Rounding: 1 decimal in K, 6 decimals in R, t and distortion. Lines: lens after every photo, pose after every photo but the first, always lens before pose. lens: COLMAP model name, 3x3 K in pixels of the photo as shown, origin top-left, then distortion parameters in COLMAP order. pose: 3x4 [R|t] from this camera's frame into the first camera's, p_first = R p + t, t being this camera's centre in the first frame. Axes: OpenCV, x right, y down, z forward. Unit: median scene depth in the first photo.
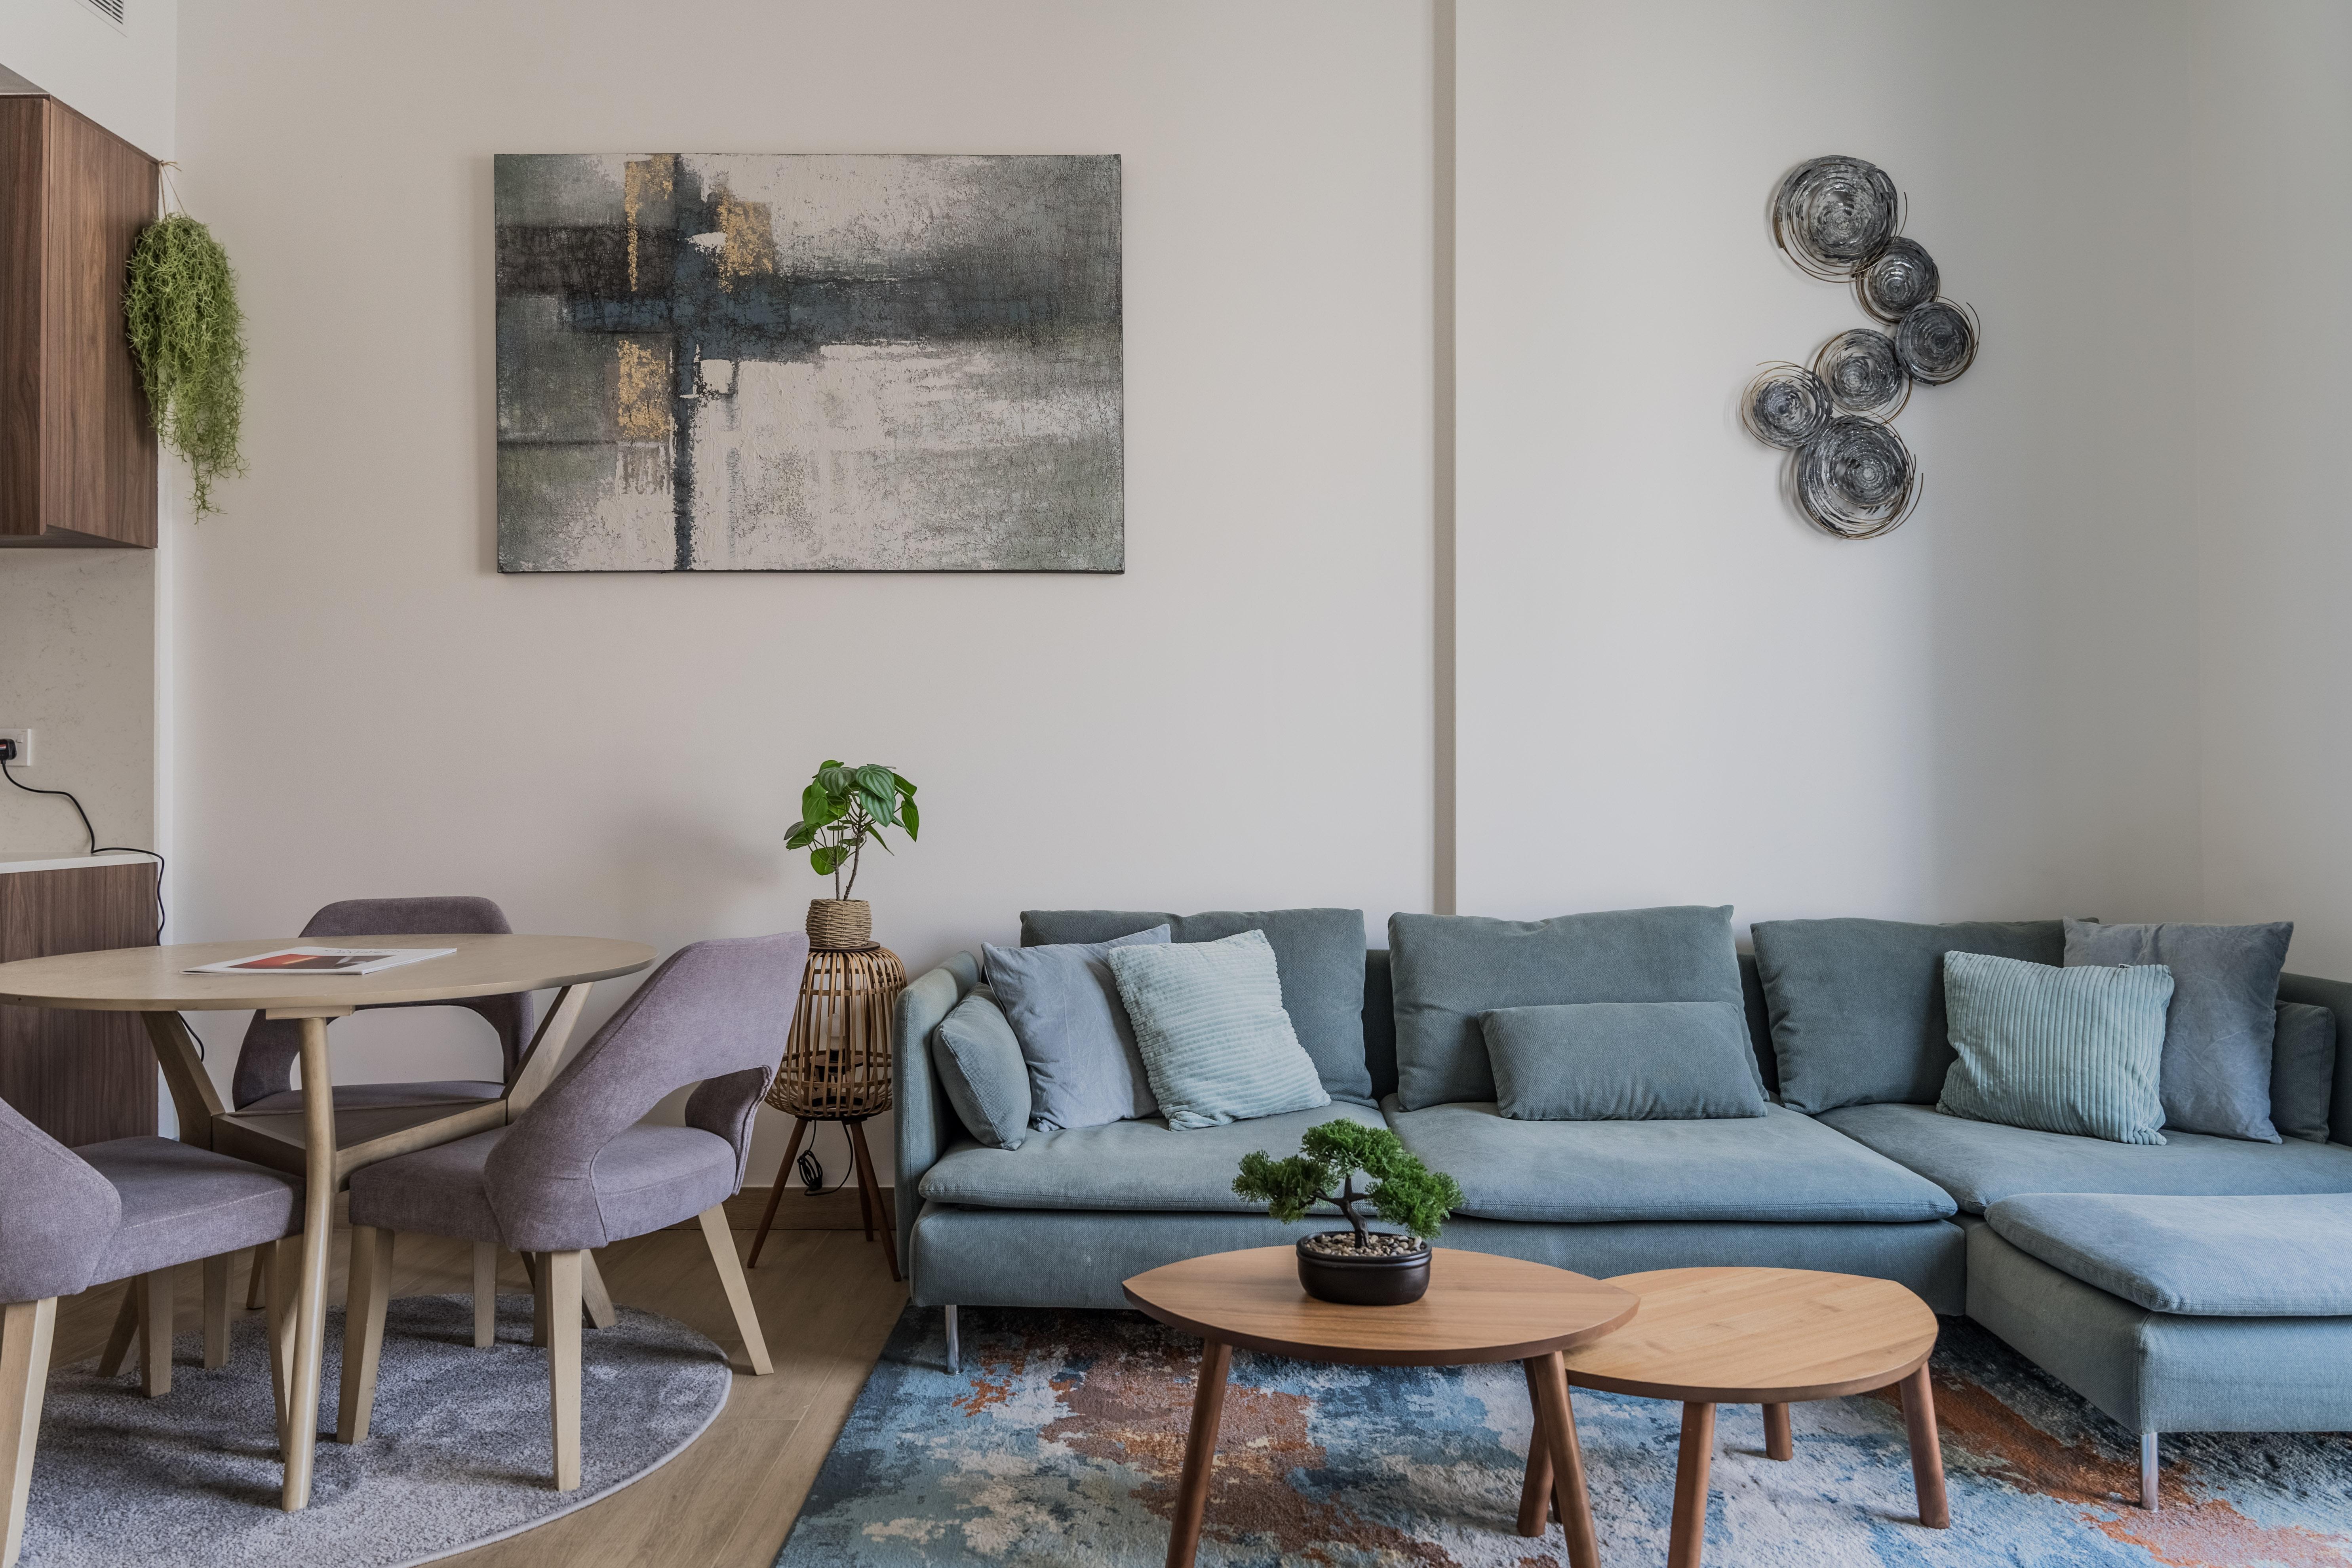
lens RADIAL K [[1674.7, 0, 1176.0], [0, 1674.7, 784.0], [0, 0, 1]] dist [-0.000027, 0.000468]
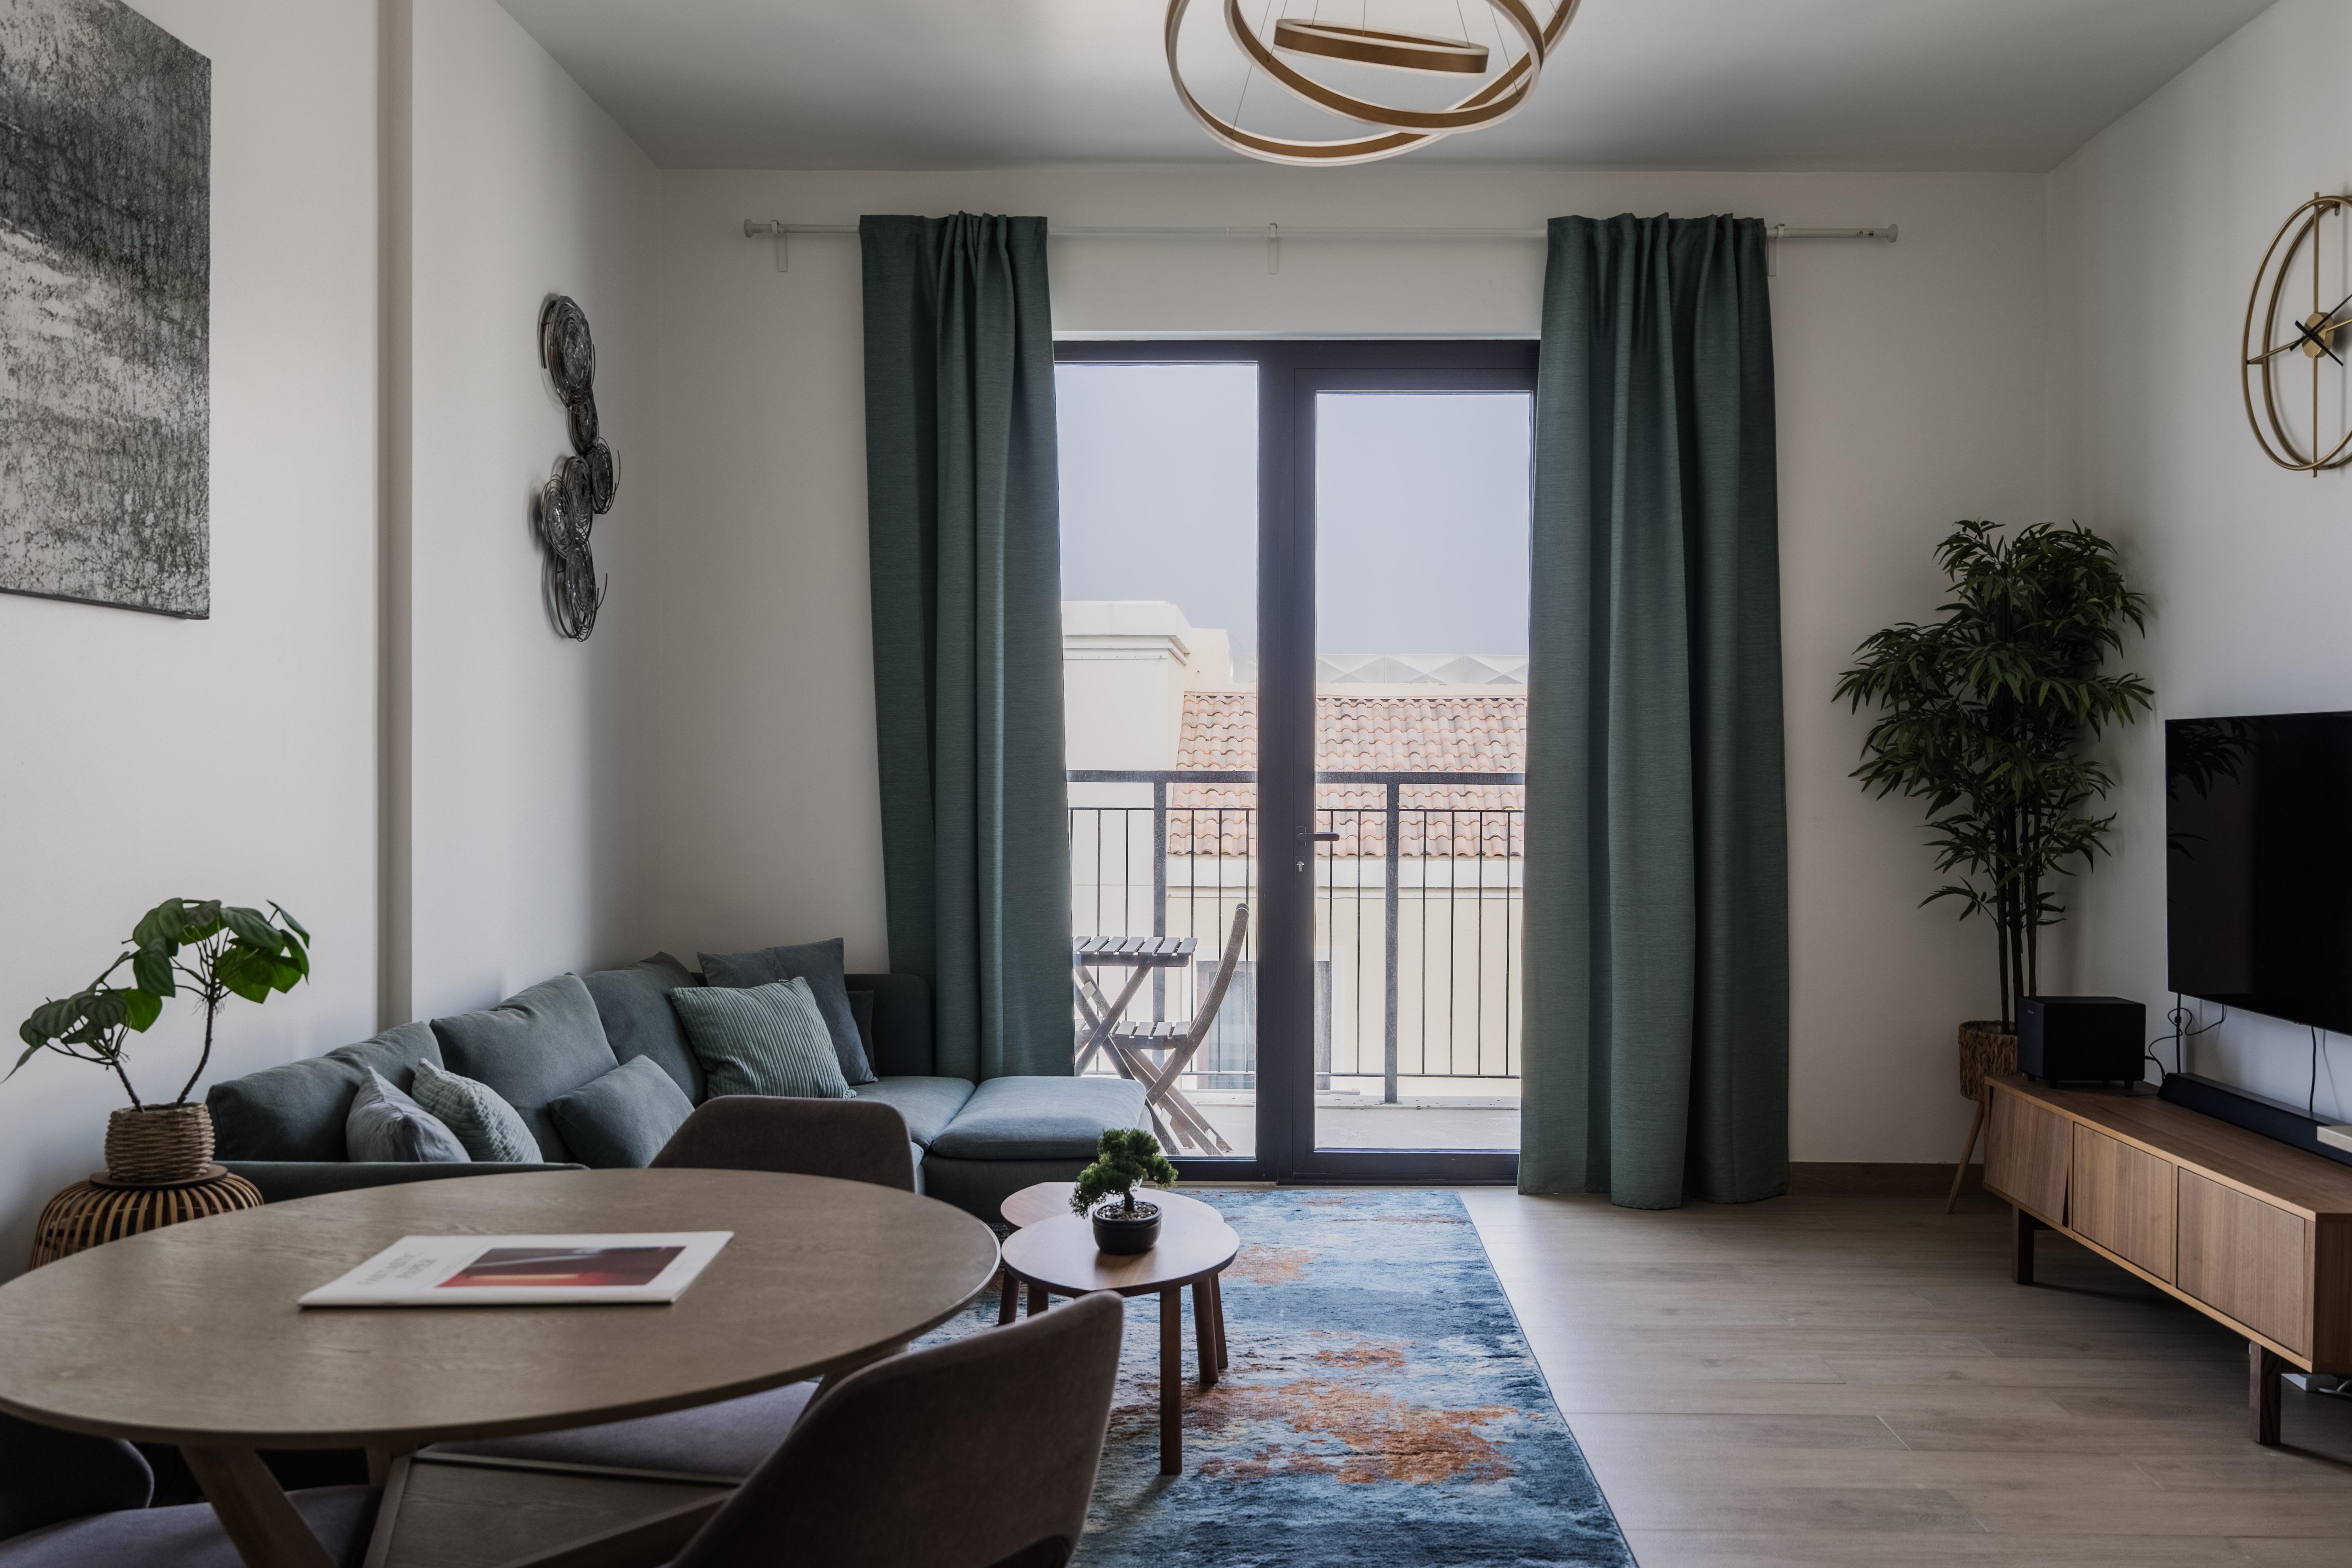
lens RADIAL K [[1941.9, 0, 1176.0], [0, 1941.9, 784.0], [0, 0, 1]] dist [0.004790, 0.003199]
pose [[0.040945, -0.013209, 0.999074, -0.887200], [-0.000570, 0.999912, 0.013243, -0.064295], [-0.999161, -0.001112, 0.040934, 0.532022]]
